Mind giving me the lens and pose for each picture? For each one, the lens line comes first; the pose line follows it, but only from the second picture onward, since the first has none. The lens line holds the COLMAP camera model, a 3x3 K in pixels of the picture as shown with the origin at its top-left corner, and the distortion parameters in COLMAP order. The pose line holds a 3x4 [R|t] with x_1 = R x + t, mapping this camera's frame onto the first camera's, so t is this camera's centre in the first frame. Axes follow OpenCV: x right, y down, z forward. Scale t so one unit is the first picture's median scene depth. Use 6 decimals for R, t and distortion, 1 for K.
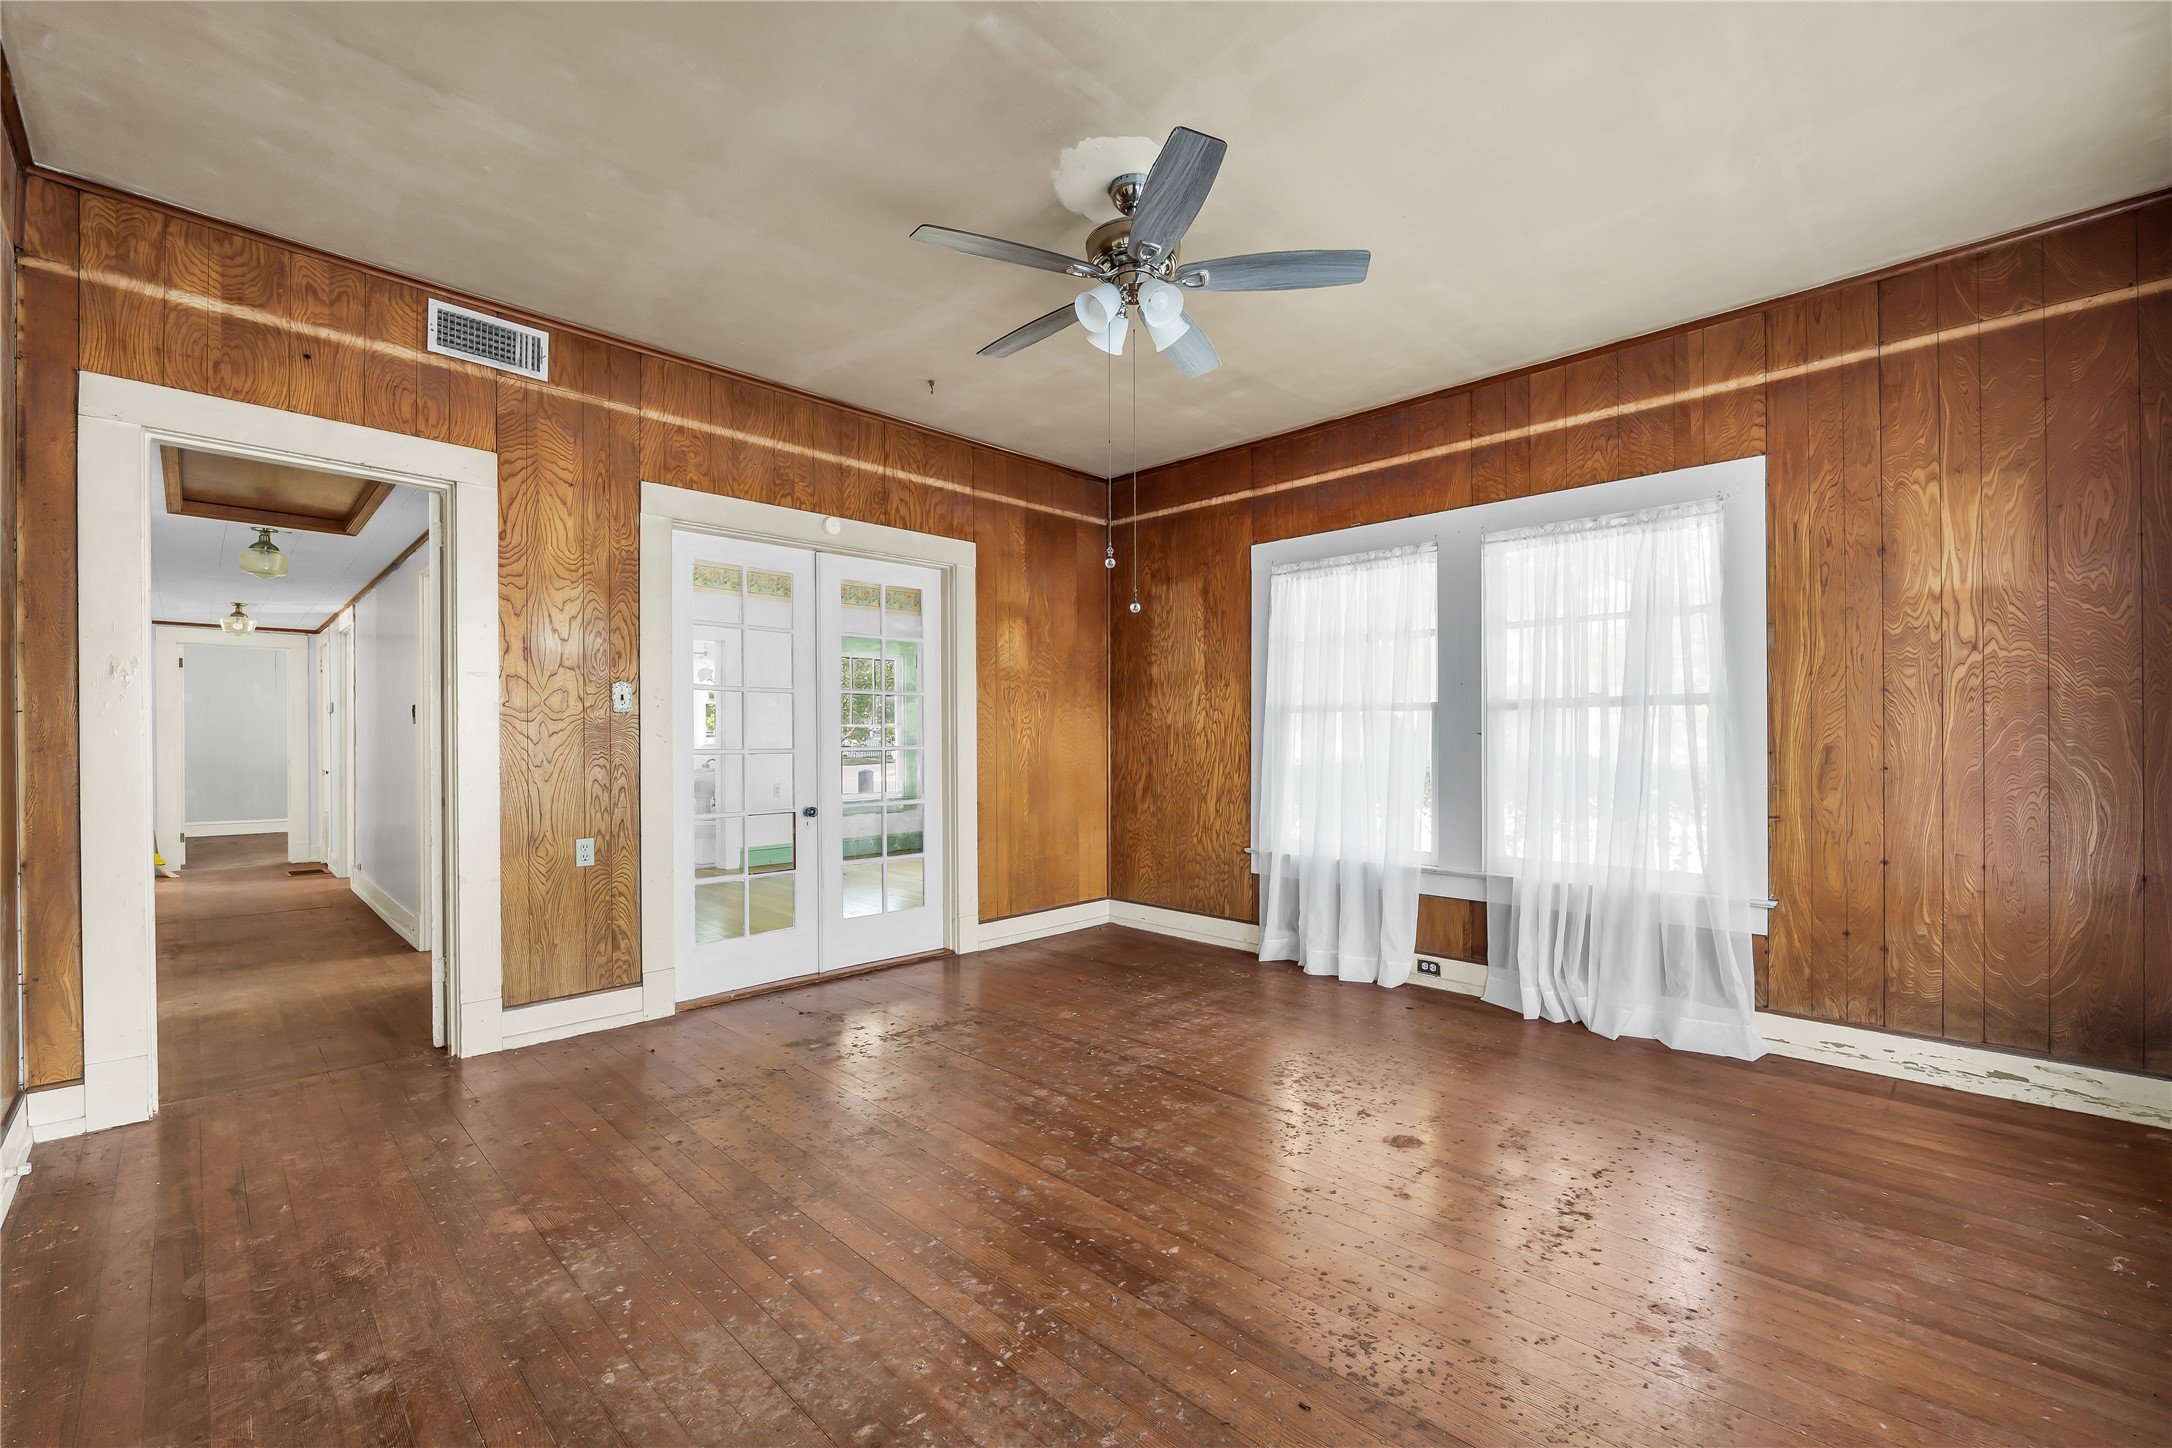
lens RADIAL K [[938.3, 0, 1072.0], [0, 938.3, 742.2], [0, 0, 1]] dist [-0.004423, -0.000549]
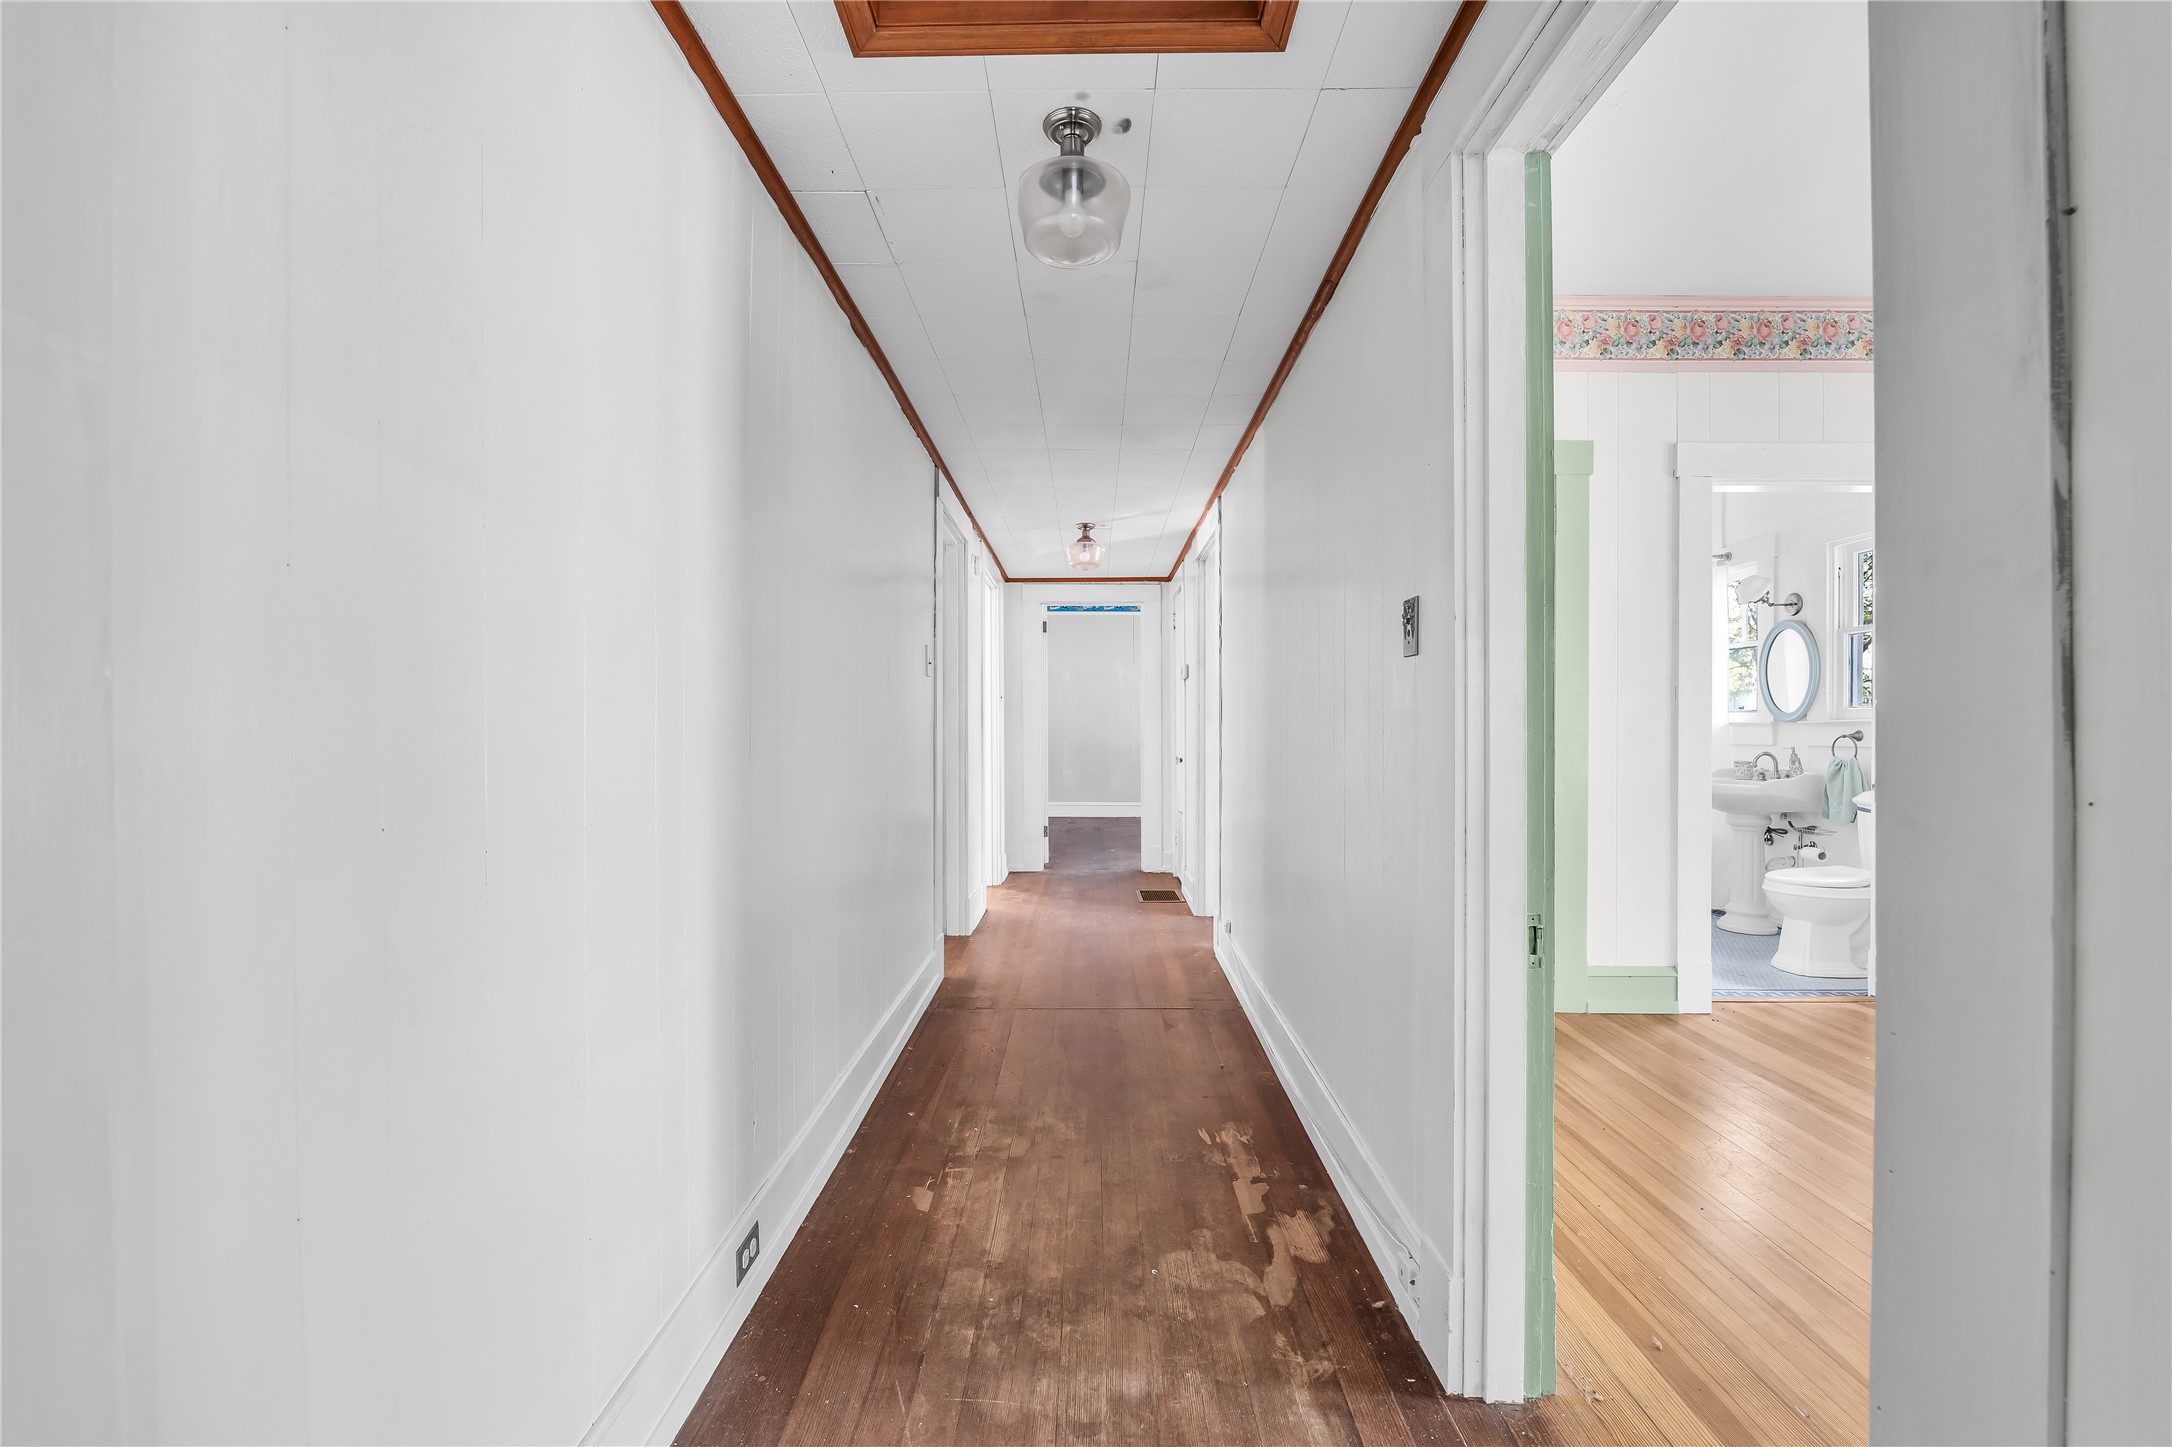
lens RADIAL K [[938.3, 0, 1072.2], [0, 938.3, 722.3], [0, 0, 1]] dist [-0.004423, -0.000549]
pose [[0.712595, 0.001867, -0.701574, -0.273549], [-0.002874, 0.999996, -0.000259, 0.002929], [0.701570, 0.002201, 0.712597, 0.333392]]
